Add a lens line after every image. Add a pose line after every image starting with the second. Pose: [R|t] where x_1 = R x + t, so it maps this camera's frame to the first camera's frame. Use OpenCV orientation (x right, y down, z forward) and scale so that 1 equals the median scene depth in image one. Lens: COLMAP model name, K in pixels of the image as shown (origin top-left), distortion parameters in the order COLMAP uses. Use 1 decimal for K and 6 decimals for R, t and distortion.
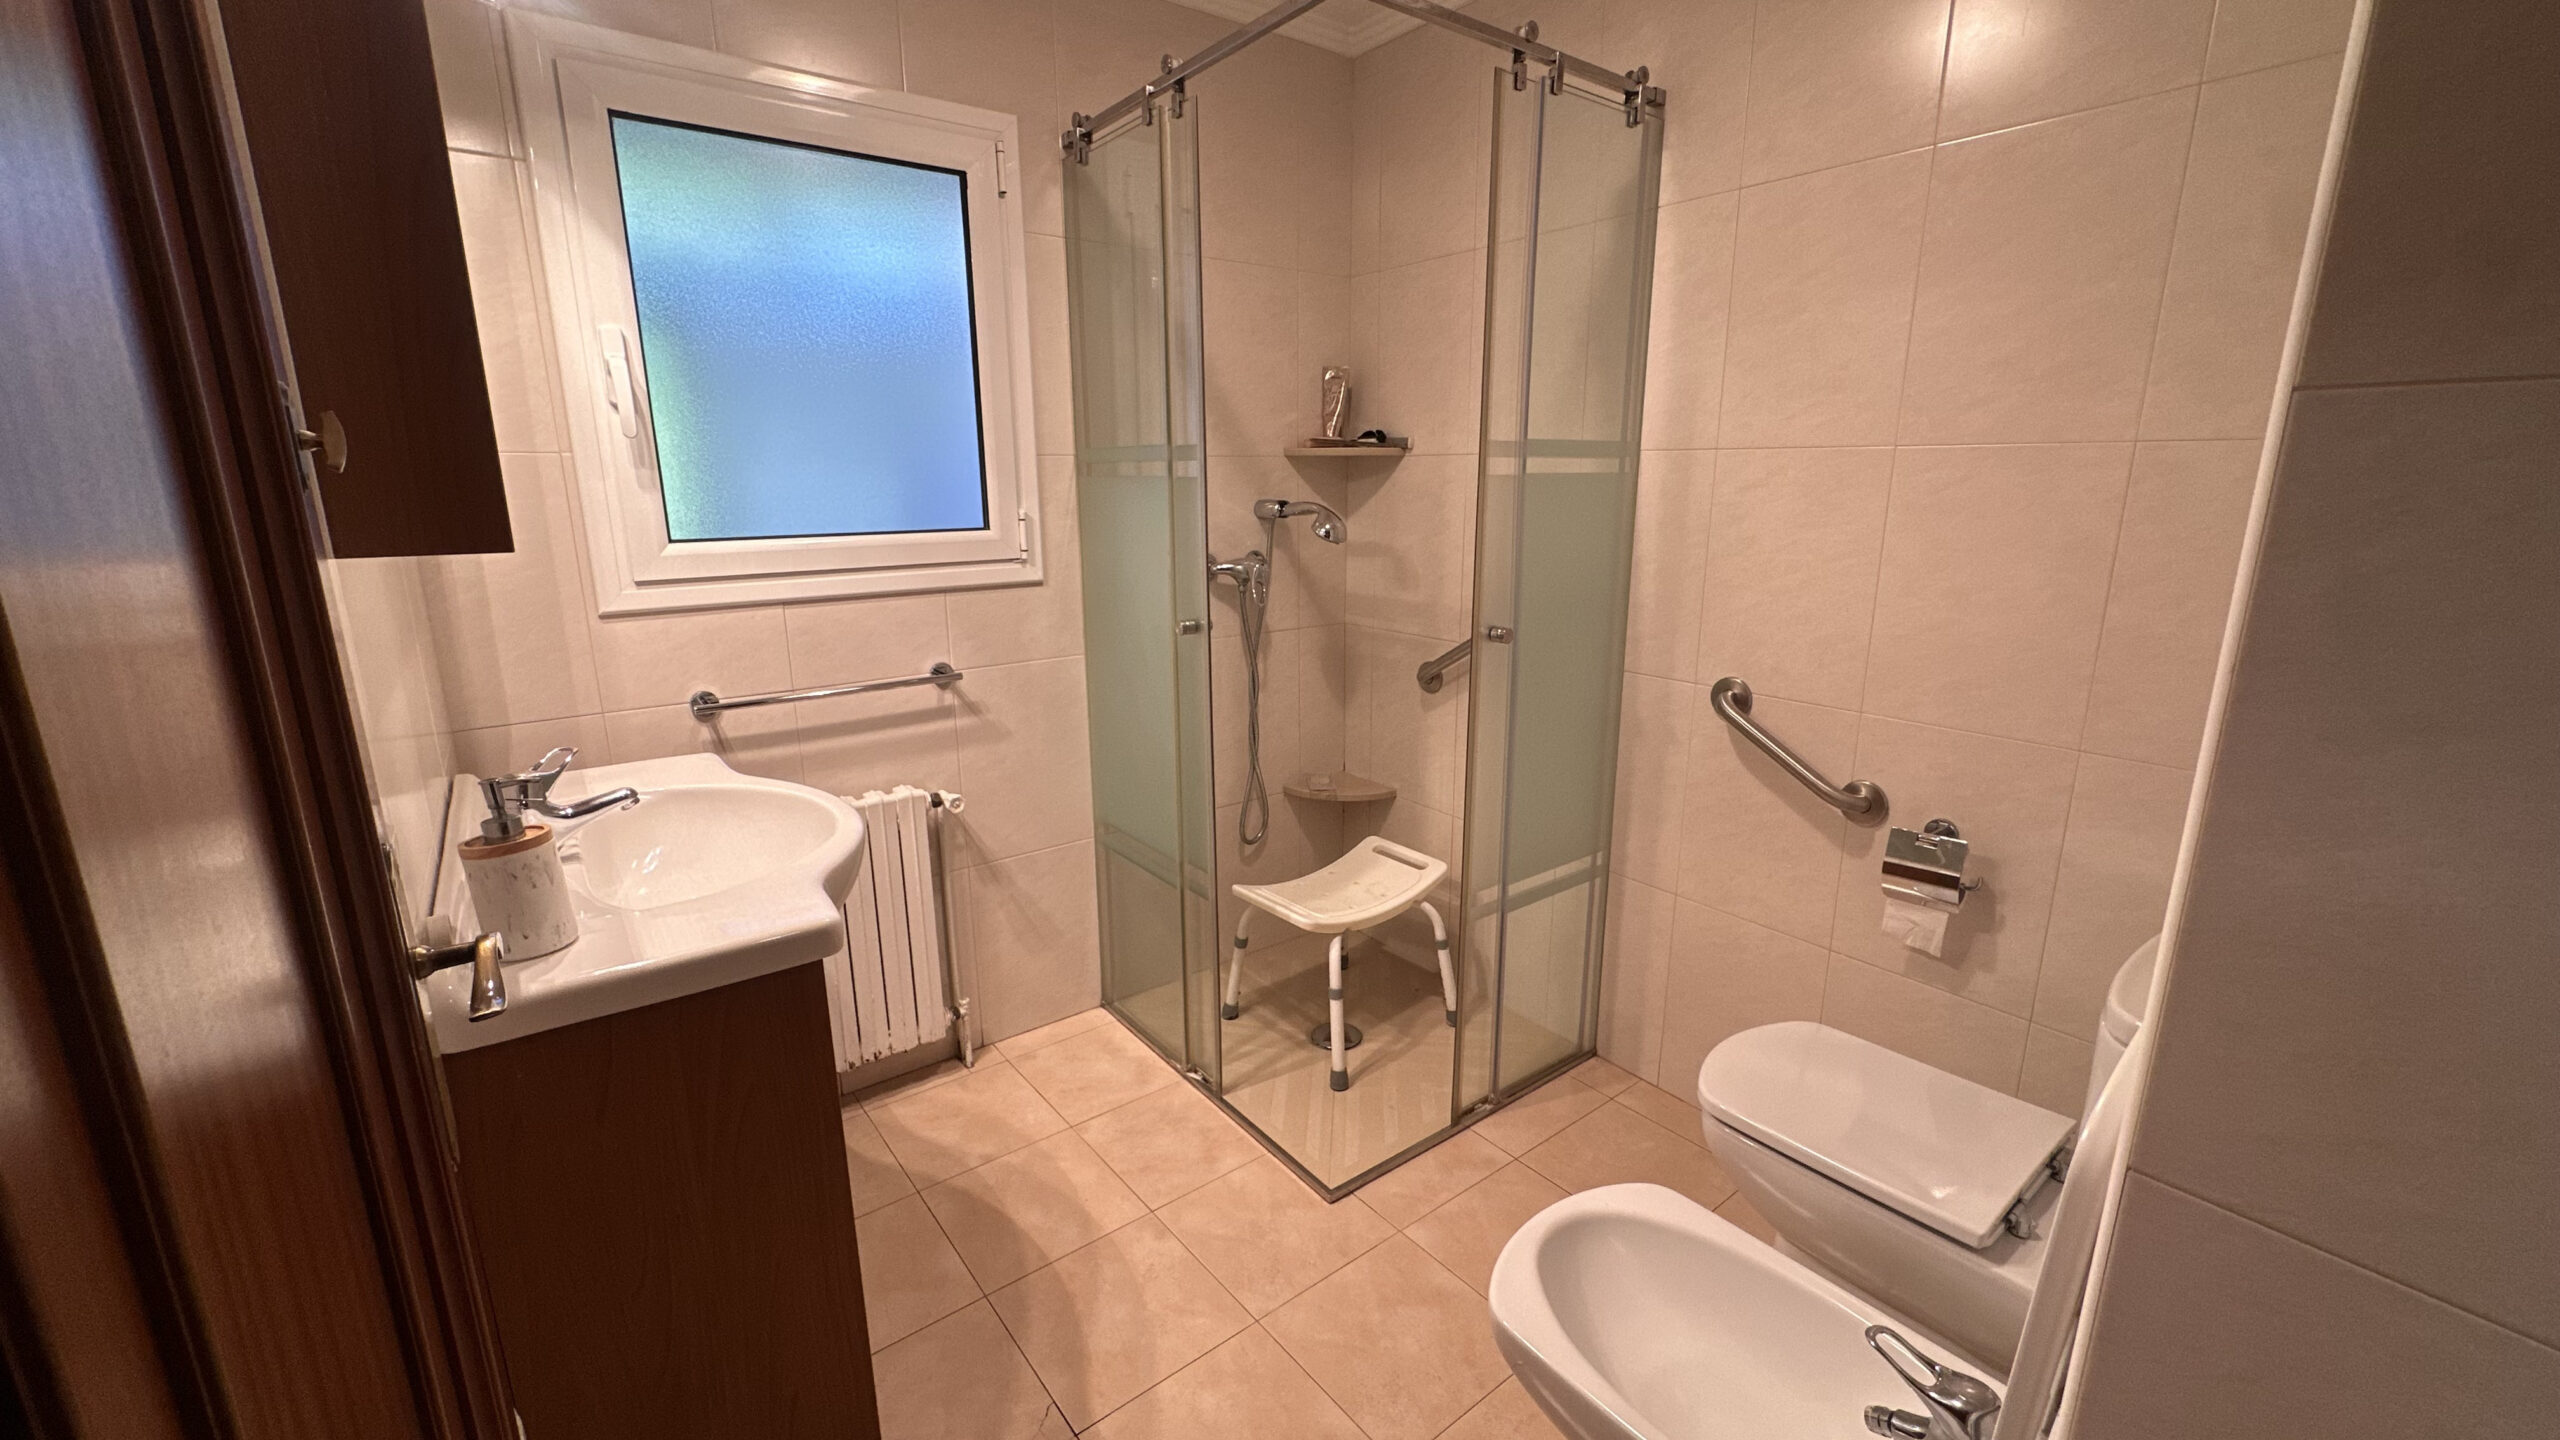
lens RADIAL K [[1022.5, 0, 1280.2], [0, 1022.5, 718.7], [0, 0, 1]] dist [-0.000321, 0.000189]
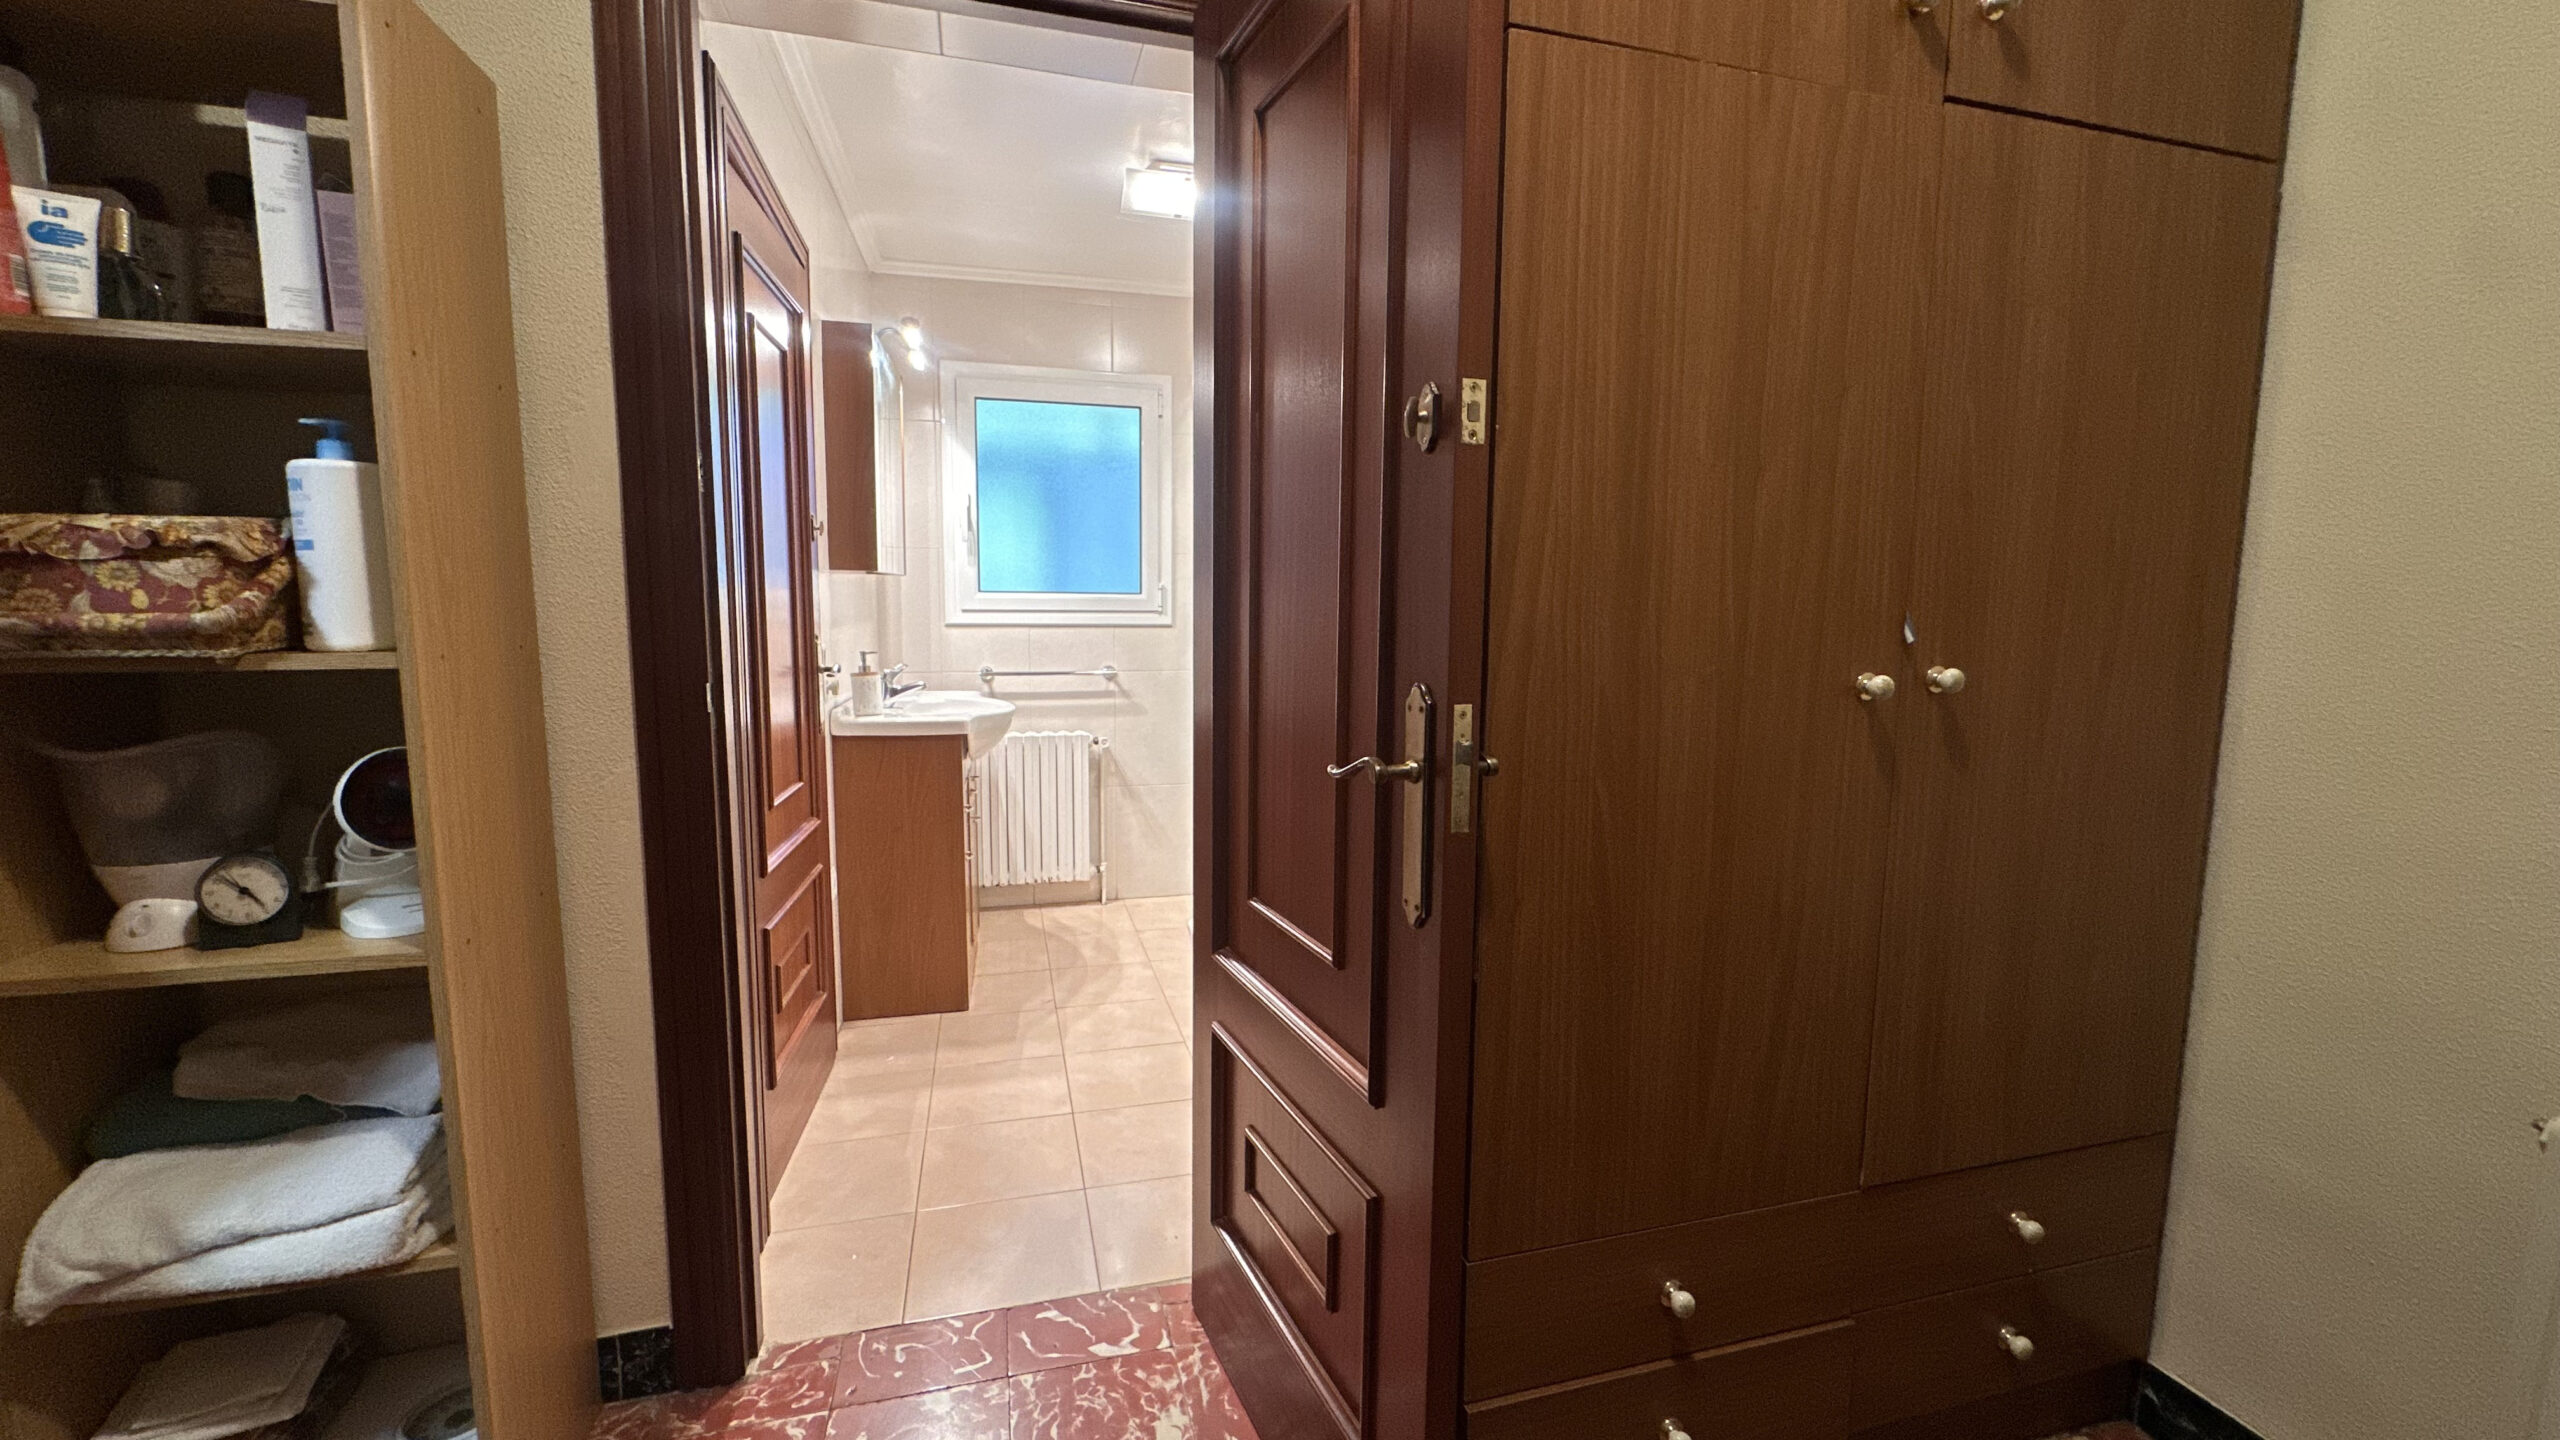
lens RADIAL K [[1022.5, 0, 1282.3], [0, 1022.5, 714.8], [0, 0, 1]] dist [-0.000321, 0.000189]
pose [[0.927679, 0.068119, -0.367112, 0.615081], [-0.109054, 0.989777, -0.091917, 0.161939], [0.357098, 0.125305, 0.925624, -0.545146]]
